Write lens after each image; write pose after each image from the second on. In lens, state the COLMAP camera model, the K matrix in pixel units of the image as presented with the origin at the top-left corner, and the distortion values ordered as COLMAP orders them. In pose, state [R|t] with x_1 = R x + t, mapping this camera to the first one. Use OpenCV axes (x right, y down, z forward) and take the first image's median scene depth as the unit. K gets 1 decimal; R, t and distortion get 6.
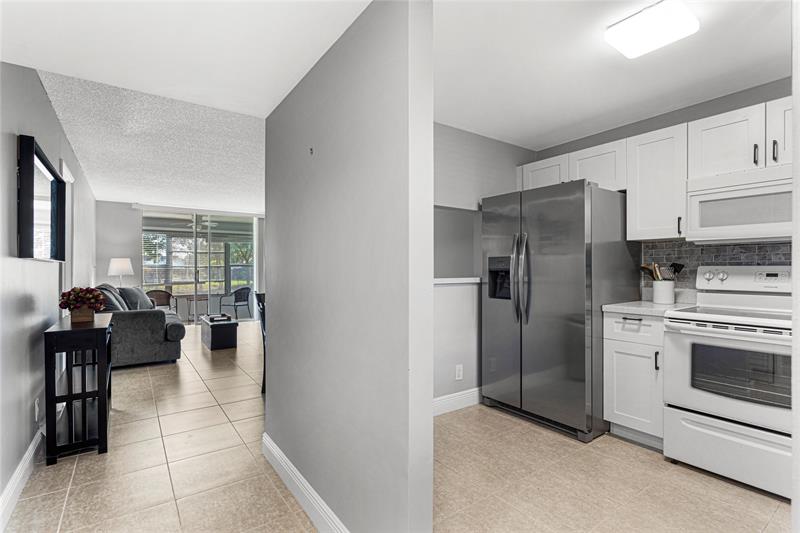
lens RADIAL K [[386.3, 0, 400.0], [0, 386.3, 270.0], [0, 0, 1]] dist [-0.011615, 0.006730]
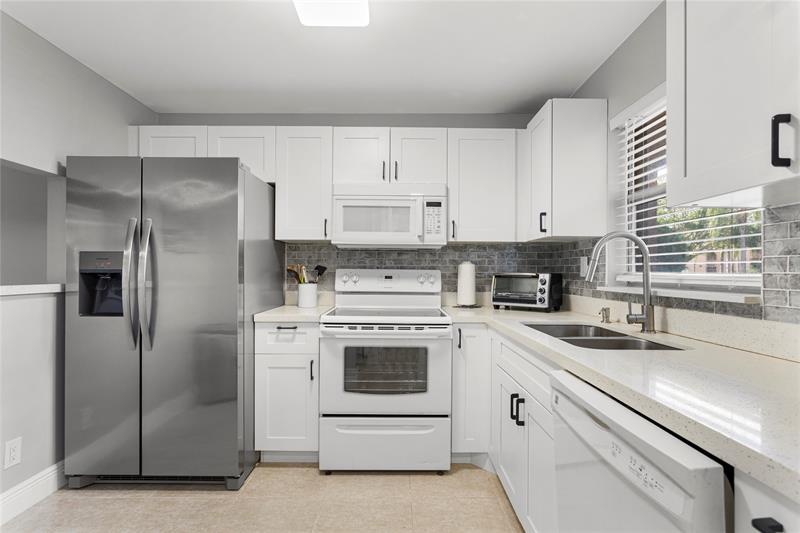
lens RADIAL K [[386.3, 0, 397.5], [0, 386.3, 270.0], [0, 0, 1]] dist [-0.011615, 0.006730]
pose [[0.578342, 0.007534, 0.815760, 0.020866], [-0.004493, 0.999972, -0.006050, -0.001645], [-0.815782, -0.000166, 0.578359, 0.254844]]
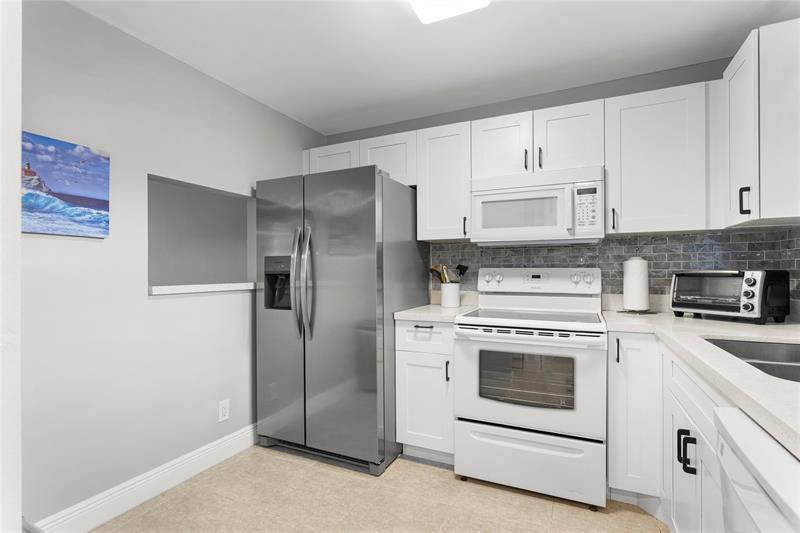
lens RADIAL K [[386.3, 0, 400.5], [0, 386.3, 270.1], [0, 0, 1]] dist [-0.011615, 0.006730]
pose [[0.873697, -0.001334, 0.486469, 0.106183], [0.004240, 0.999979, -0.004873, -0.000923], [-0.486452, 0.006320, 0.873684, 0.216770]]
